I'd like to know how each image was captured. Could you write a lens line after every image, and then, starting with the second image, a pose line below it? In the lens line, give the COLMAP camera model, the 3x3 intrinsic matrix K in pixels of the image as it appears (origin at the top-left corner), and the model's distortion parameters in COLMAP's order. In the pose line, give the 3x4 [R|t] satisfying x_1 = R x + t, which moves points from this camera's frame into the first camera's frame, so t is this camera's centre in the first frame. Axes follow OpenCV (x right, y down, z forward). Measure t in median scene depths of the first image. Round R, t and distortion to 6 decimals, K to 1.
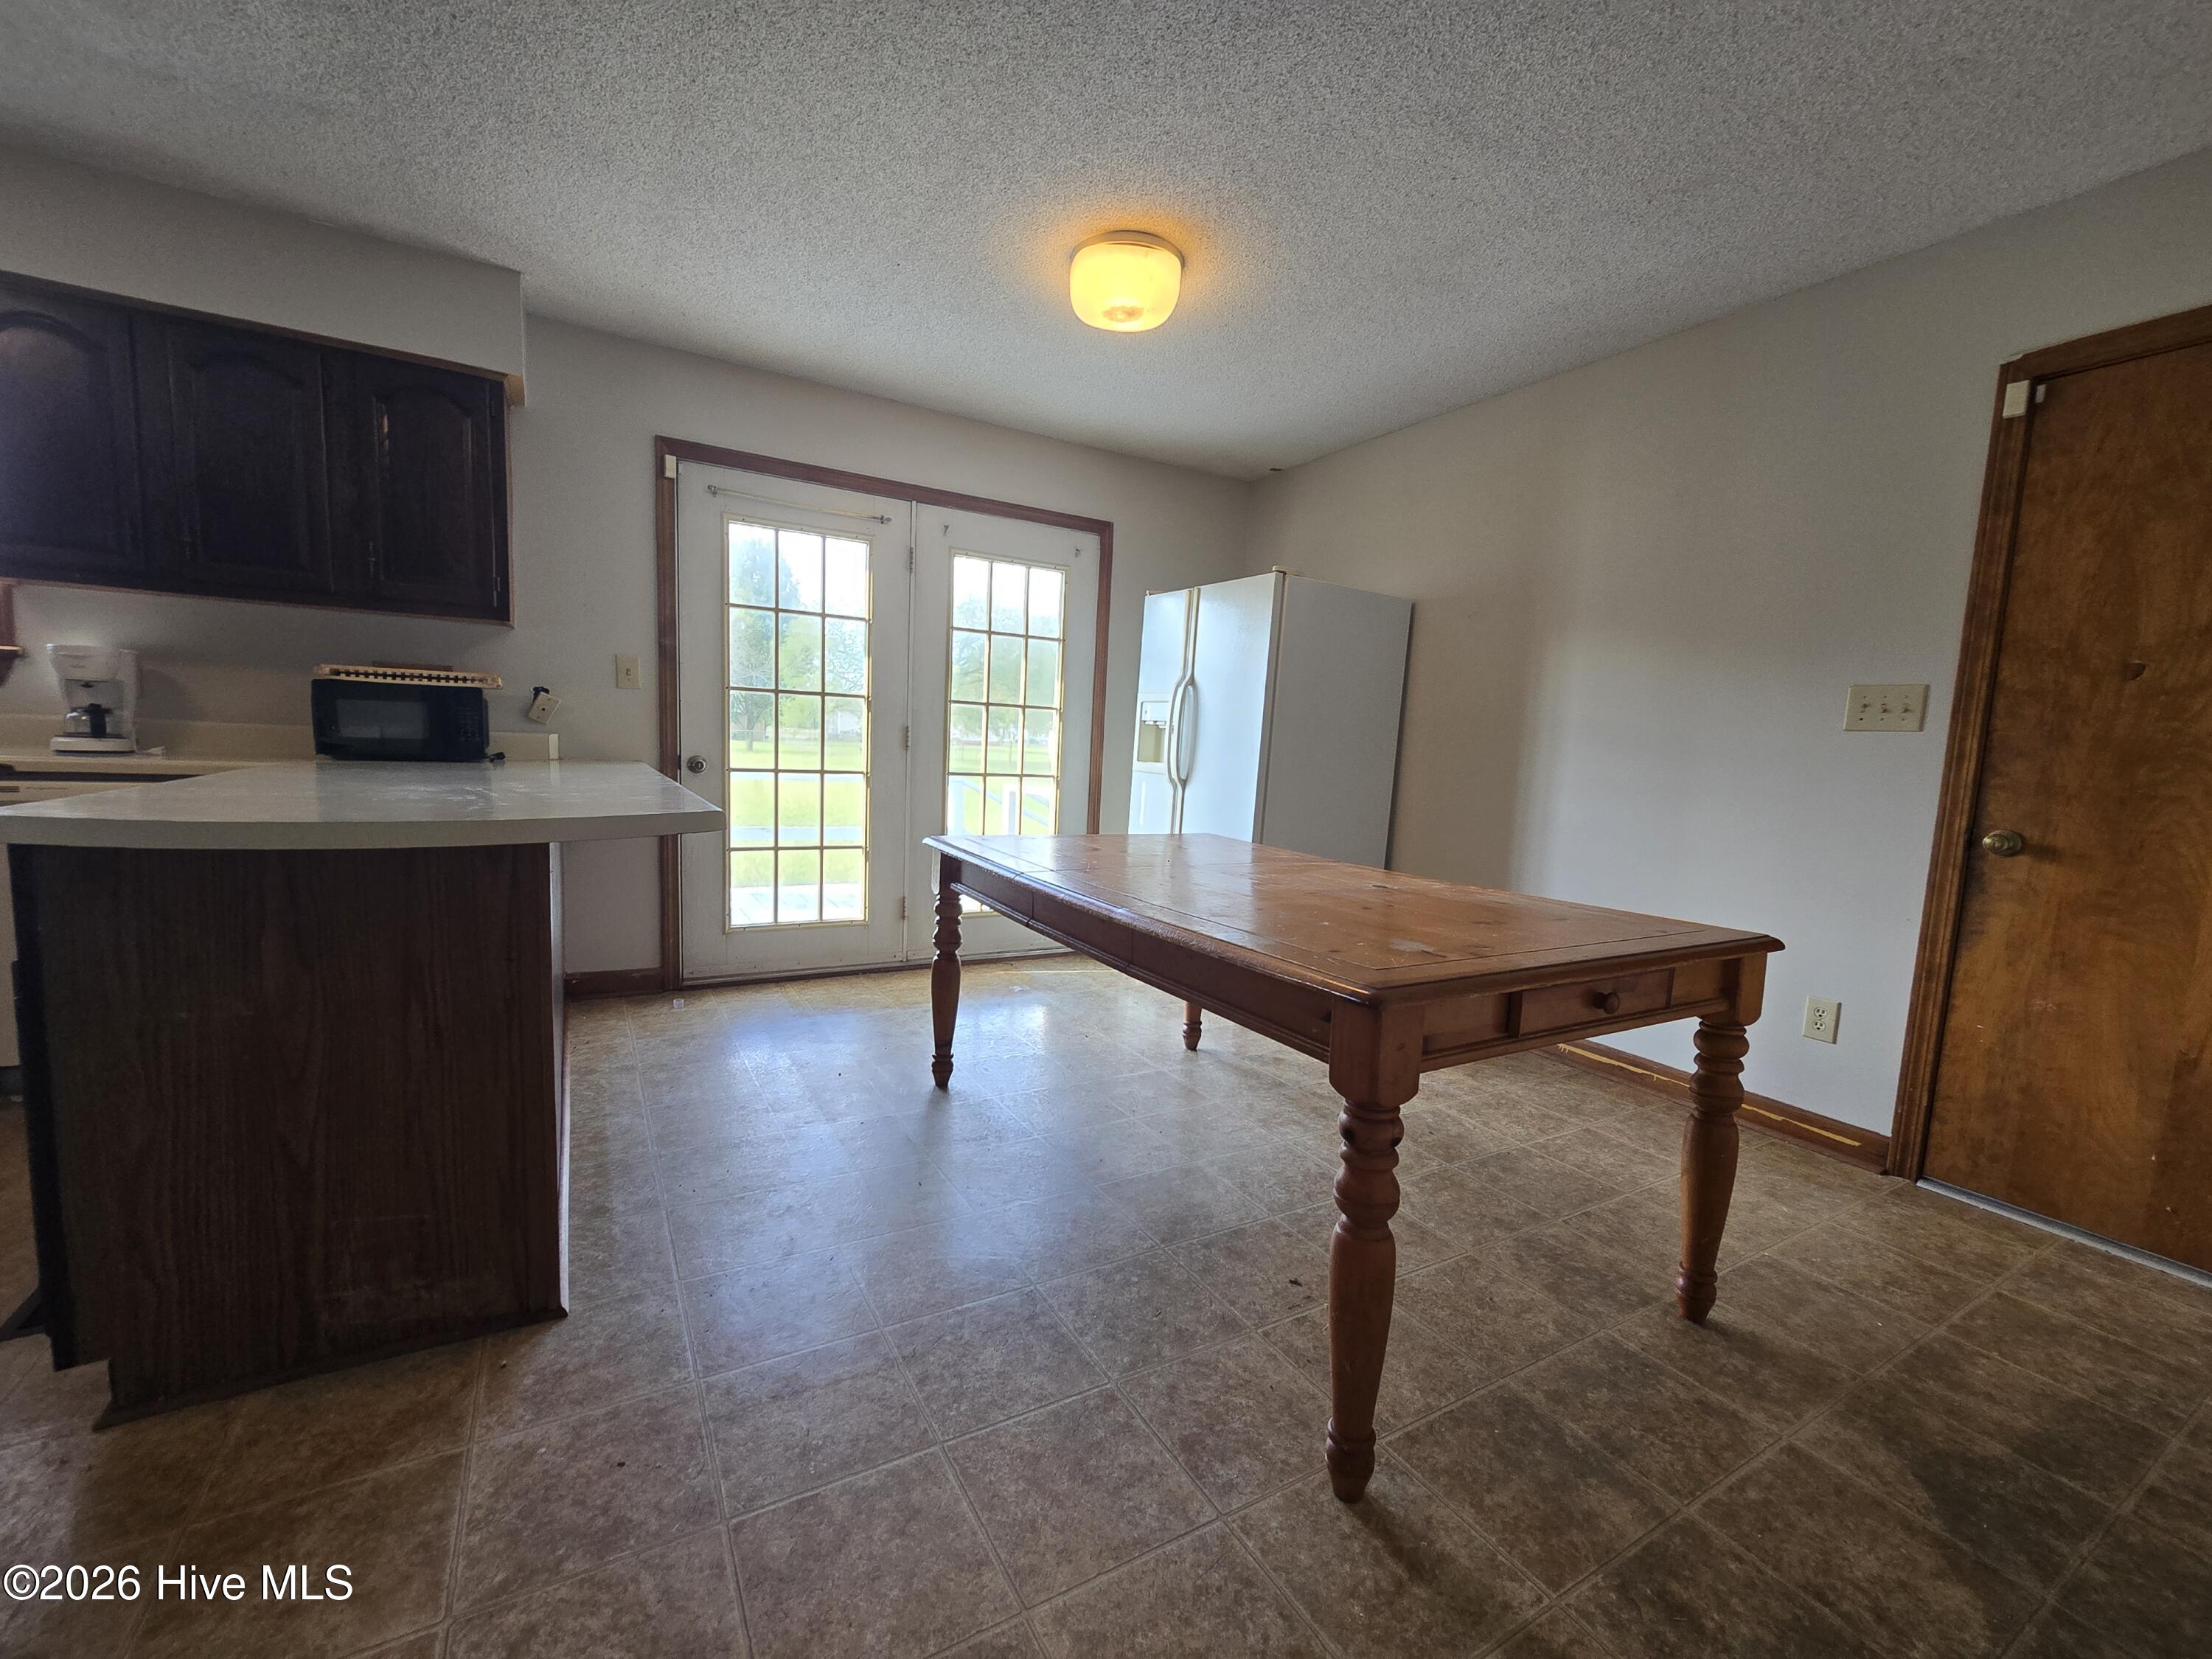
lens RADIAL K [[904.3, 0, 1099.9], [0, 904.3, 842.9], [0, 0, 1]] dist [-0.004848, 0.001766]
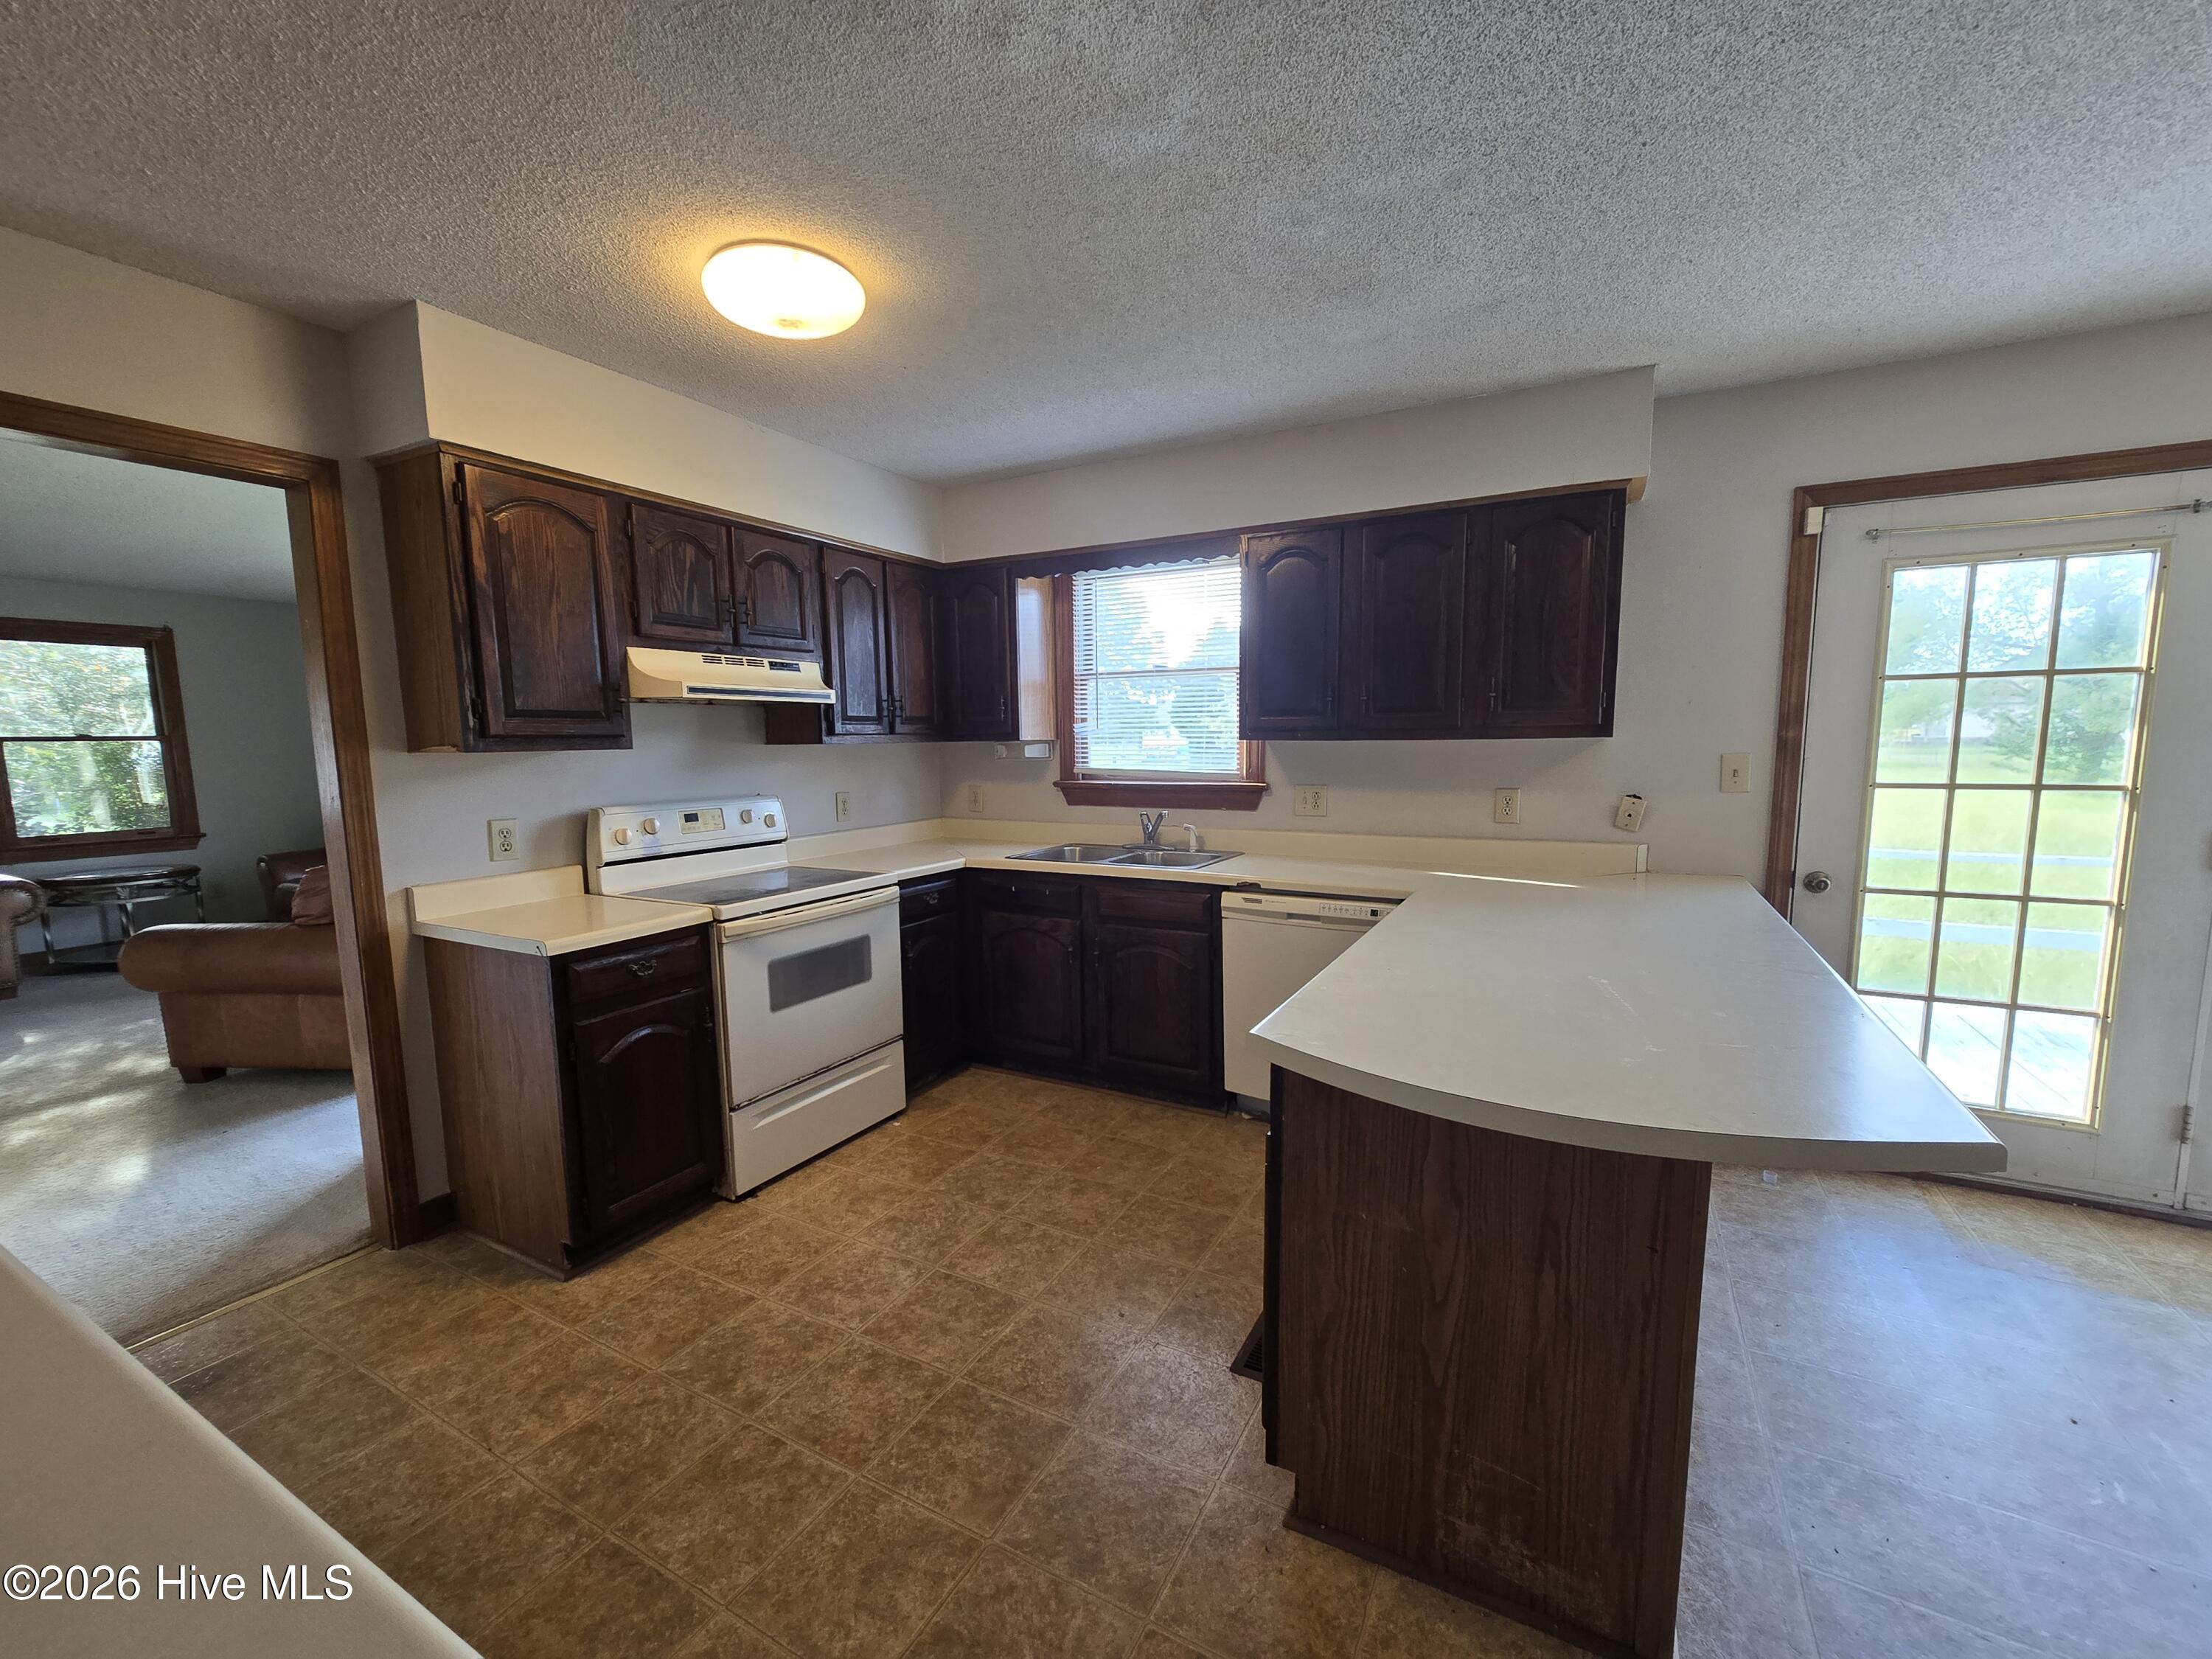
lens RADIAL K [[904.3, 0, 1102.5], [0, 904.3, 837.0], [0, 0, 1]] dist [-0.004848, 0.001766]
pose [[0.516579, 0.050507, -0.854749, -0.099745], [-0.065113, 0.997685, 0.019601, -0.108648], [0.853760, 0.045530, 0.518671, 0.048861]]
